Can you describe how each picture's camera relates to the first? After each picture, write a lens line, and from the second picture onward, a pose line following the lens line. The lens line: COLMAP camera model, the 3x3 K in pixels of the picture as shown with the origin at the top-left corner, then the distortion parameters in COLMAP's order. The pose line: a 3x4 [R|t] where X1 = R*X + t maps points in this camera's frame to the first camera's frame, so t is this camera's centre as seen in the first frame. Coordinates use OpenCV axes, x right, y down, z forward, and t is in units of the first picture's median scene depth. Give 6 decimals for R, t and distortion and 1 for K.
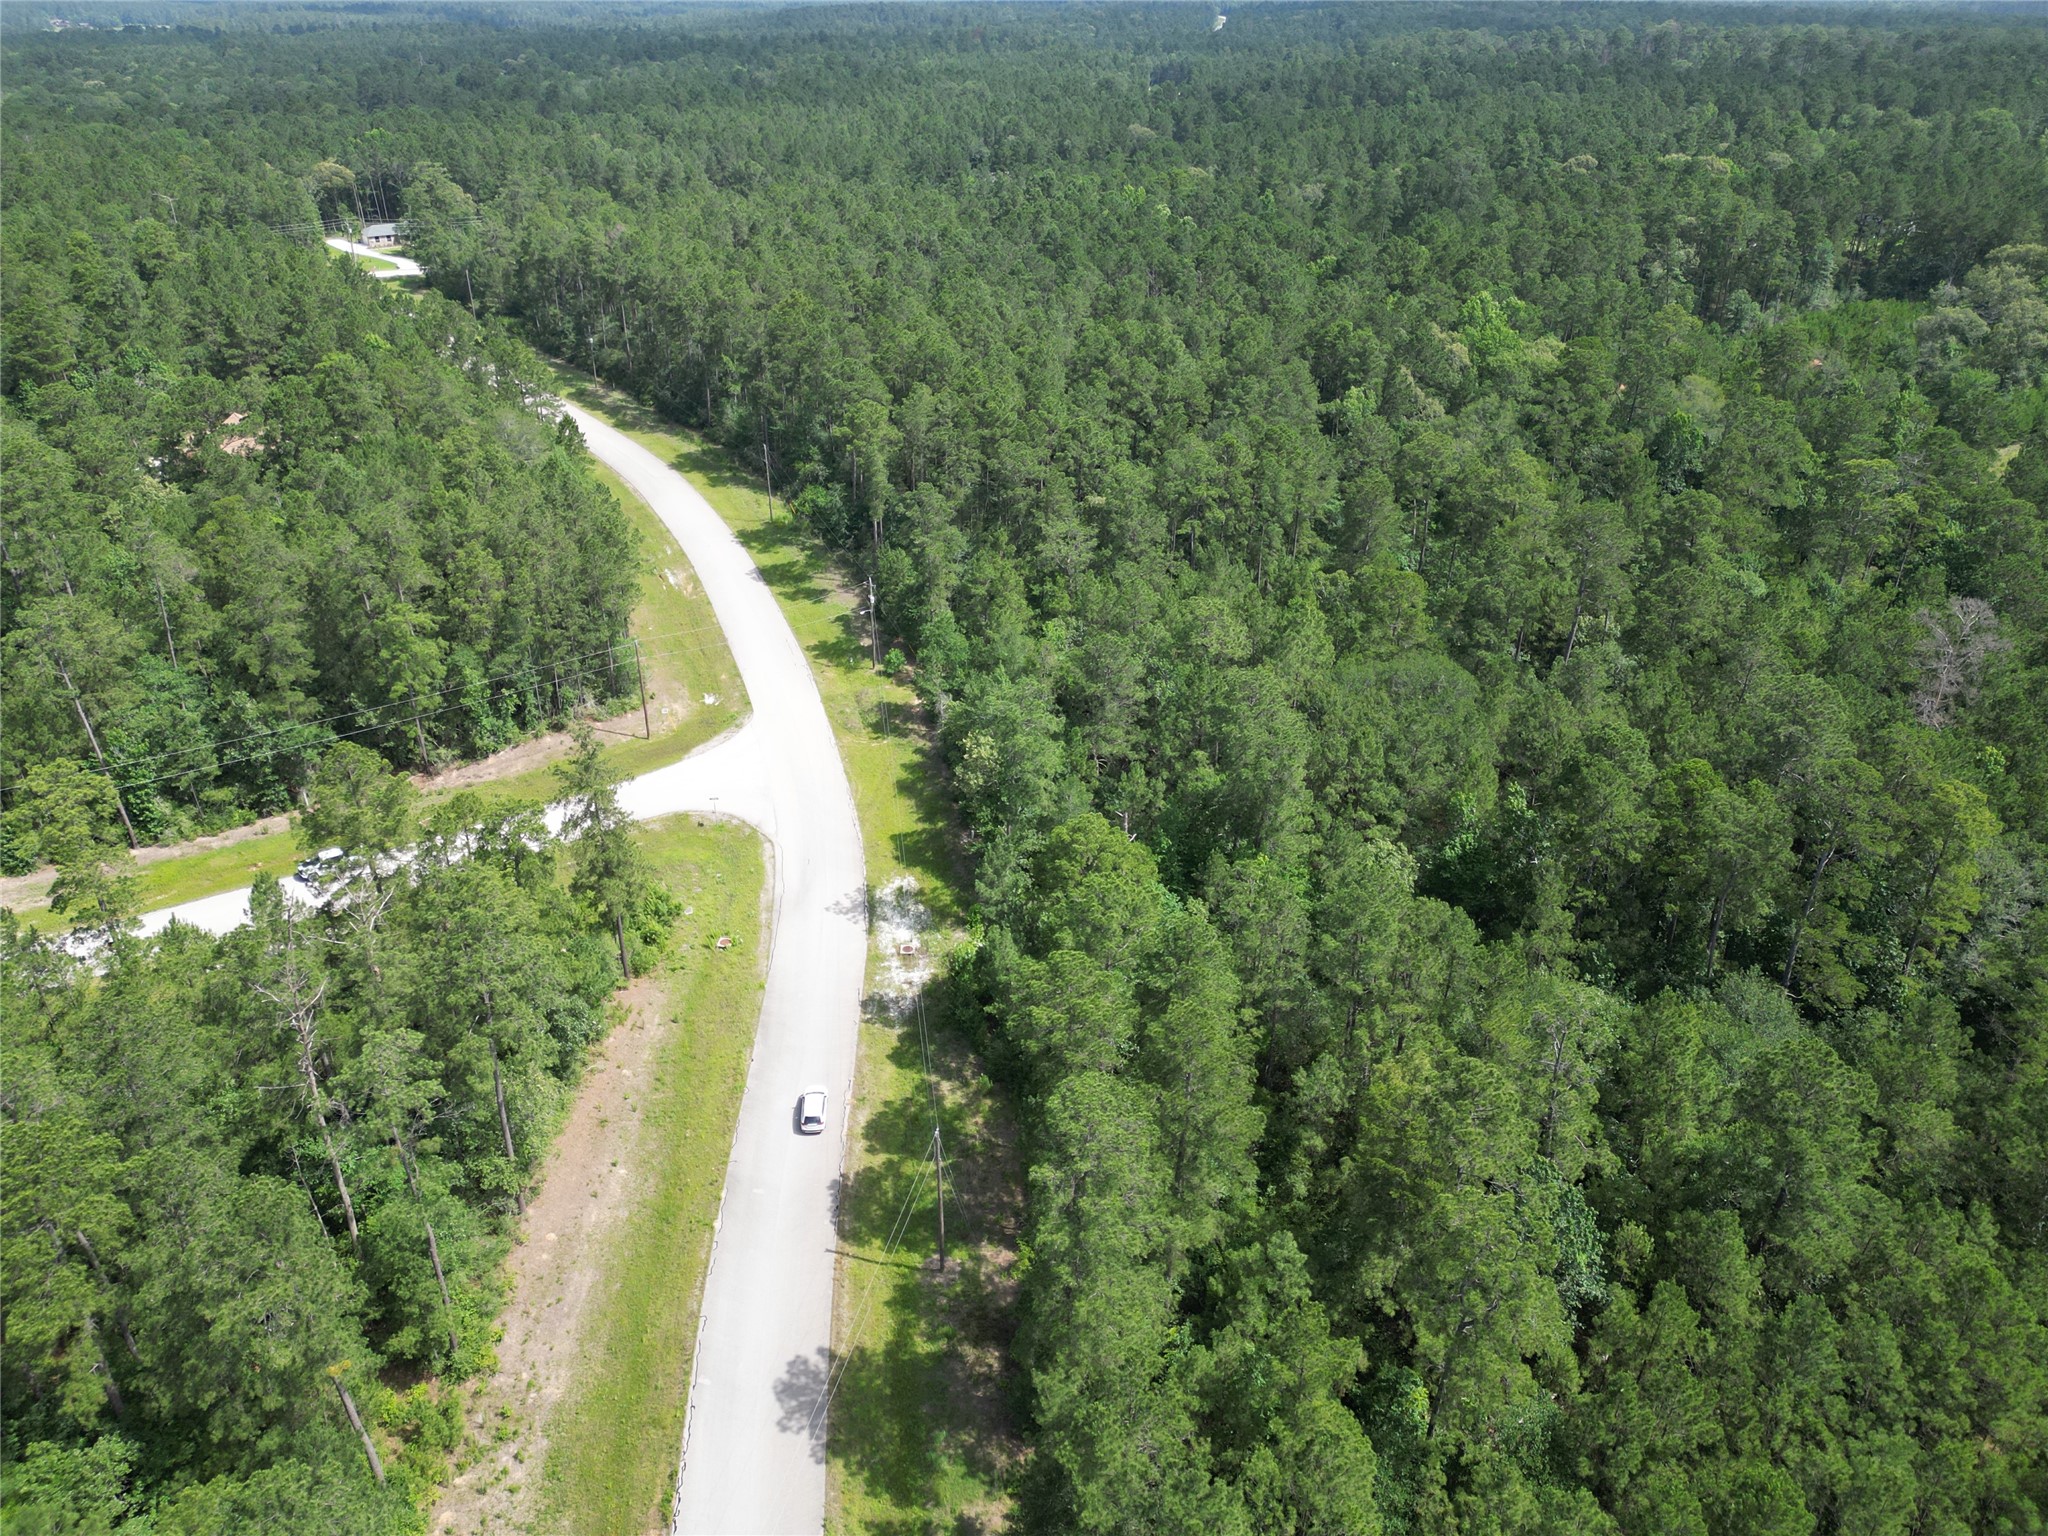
lens RADIAL K [[1426.6, 0, 1018.8], [0, 1426.6, 766.6], [0, 0, 1]] dist [0.089019, -0.096320]
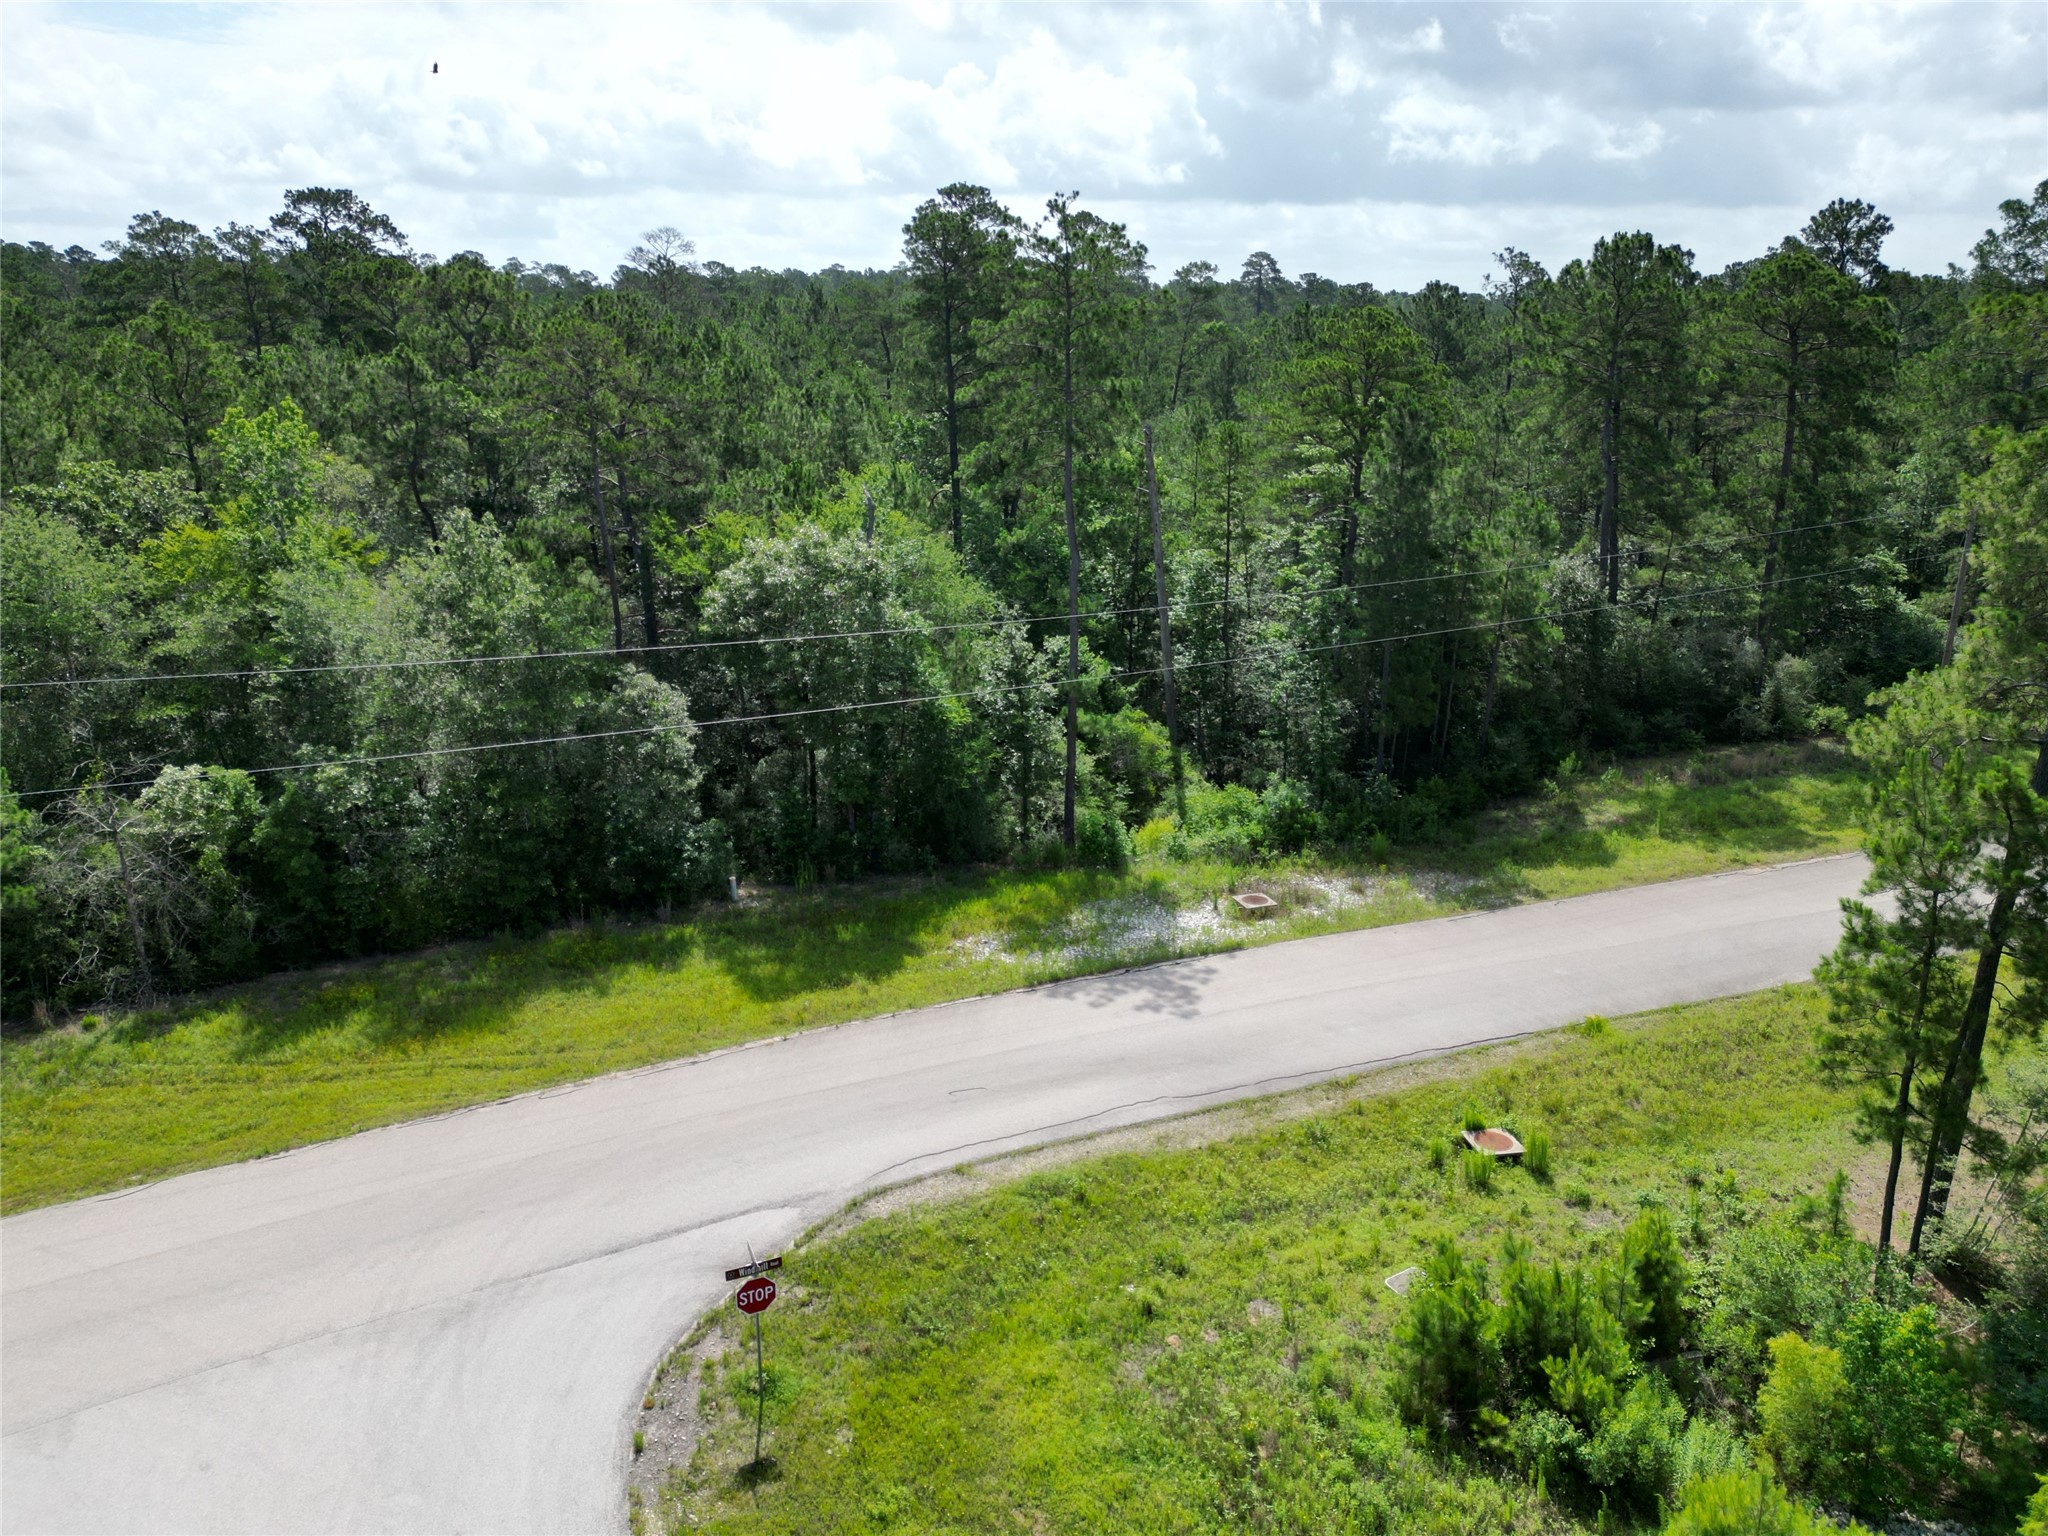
lens RADIAL K [[1431.7, 0, 1021.4], [0, 1431.7, 764.0], [0, 0, 1]] dist [0.072868, -0.067331]
pose [[-0.293267, -0.283872, 0.912913, -0.407767], [0.461040, 0.794534, 0.395168, -0.095106], [-0.837518, 0.536780, -0.102134, 1.031195]]
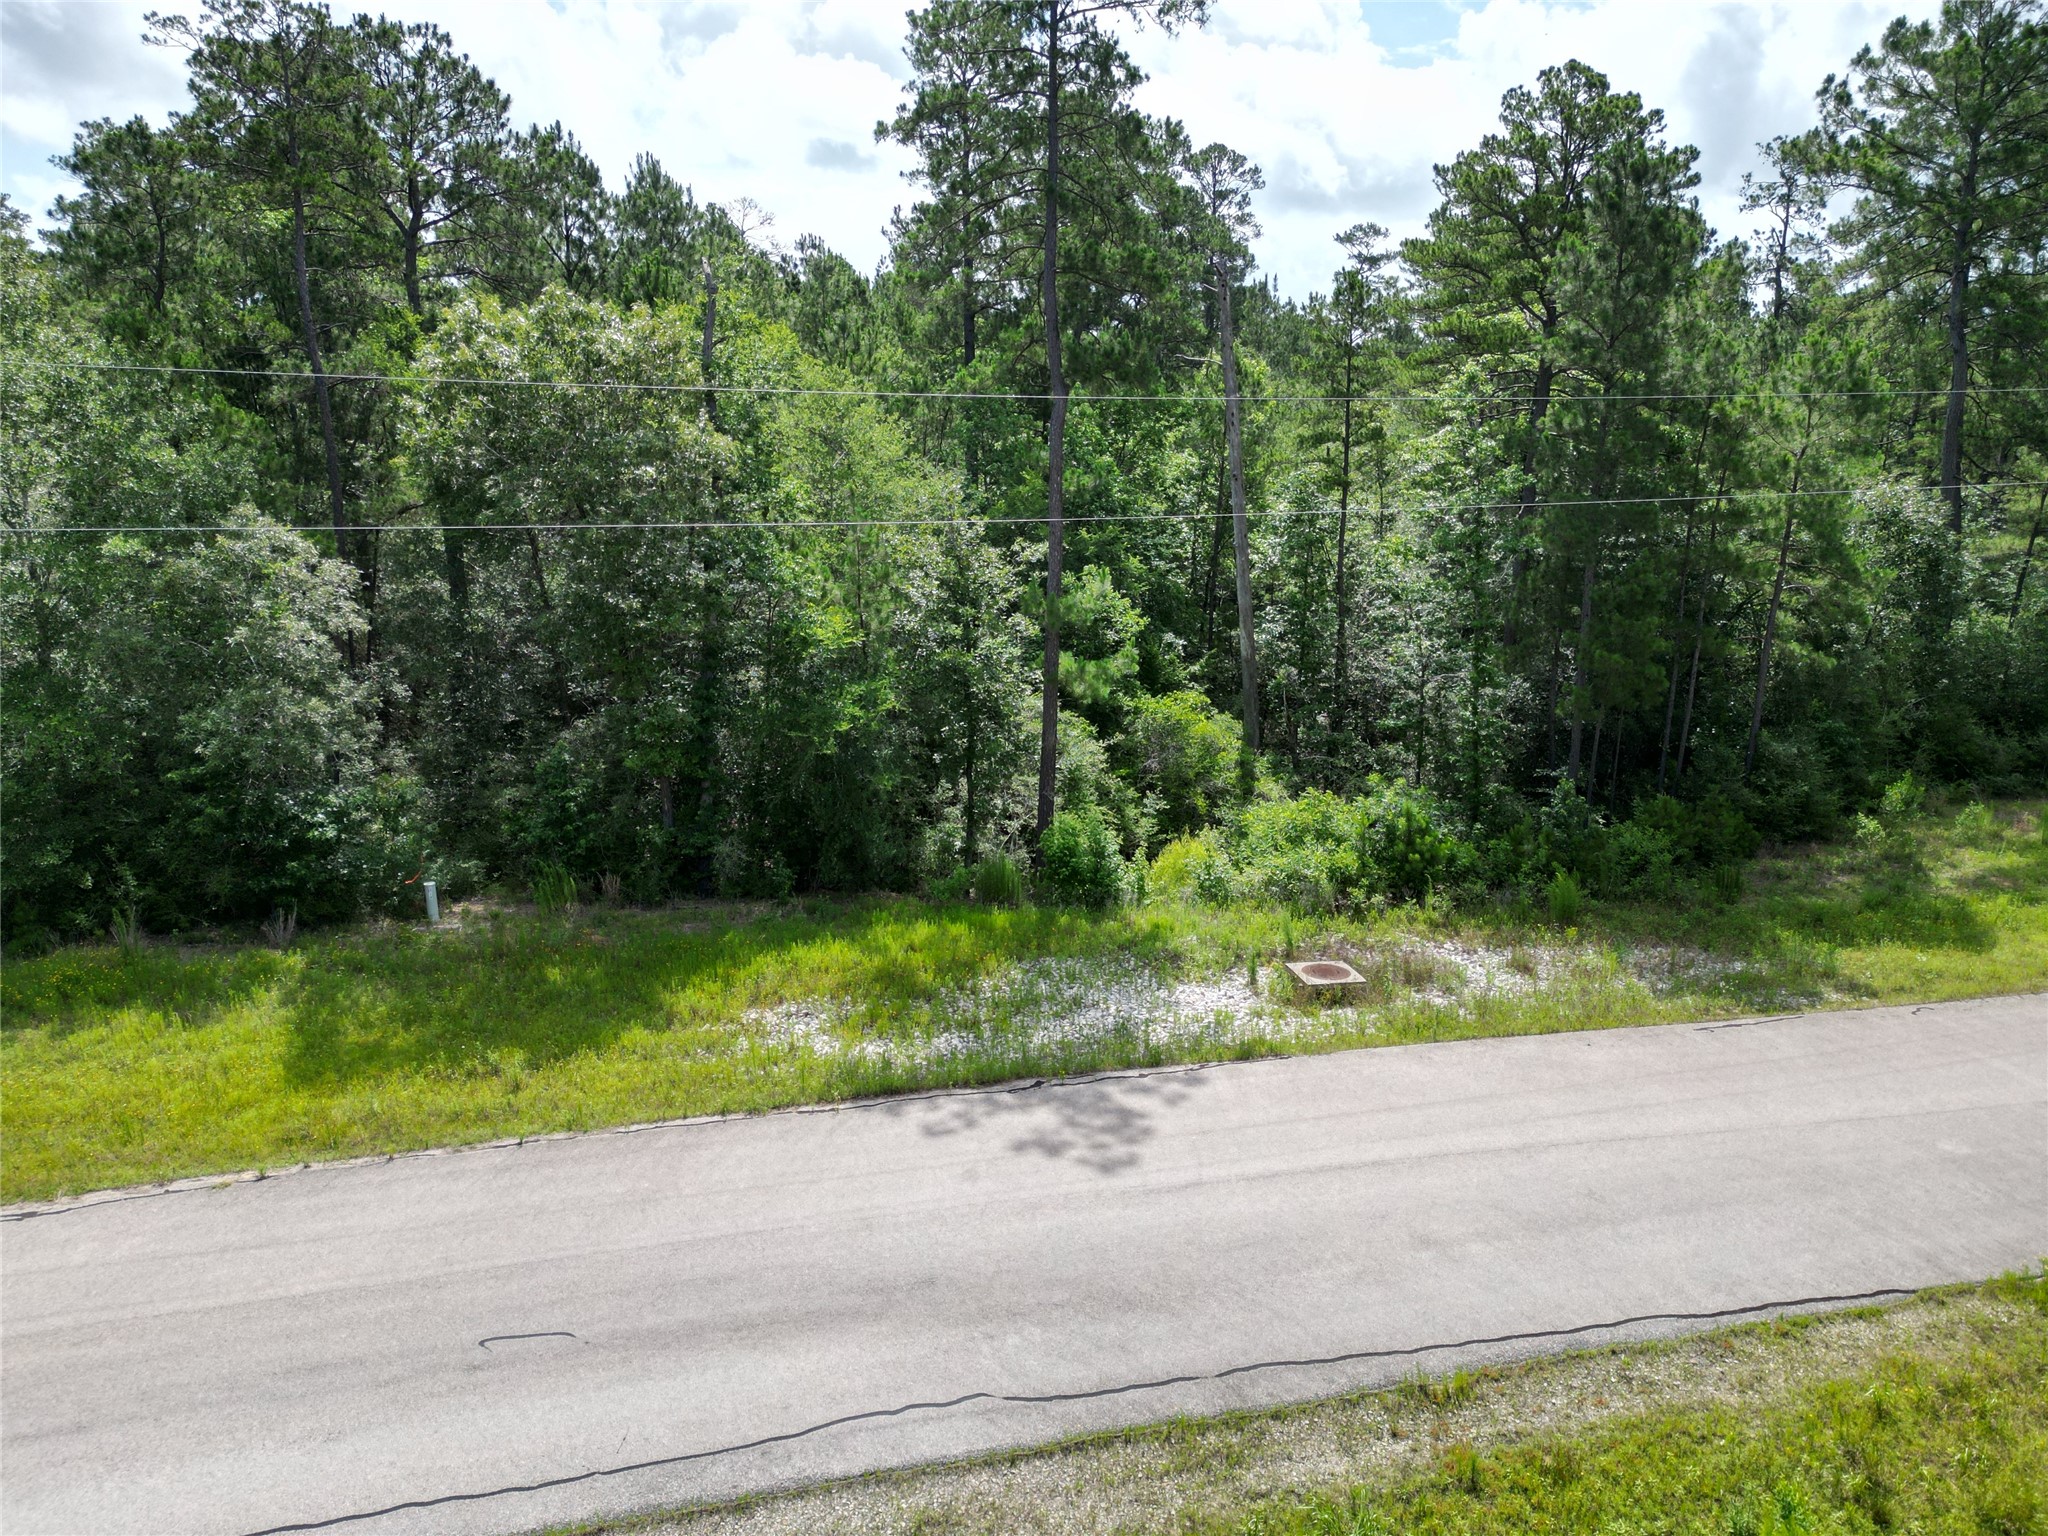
lens RADIAL K [[1431.7, 0, 1021.4], [0, 1431.7, 764.0], [0, 0, 1]] dist [0.072868, -0.067331]
pose [[-0.159156, -0.223383, 0.961649, -0.271873], [0.469528, 0.839726, 0.272770, 0.013302], [-0.868454, 0.494934, -0.028763, 0.987610]]
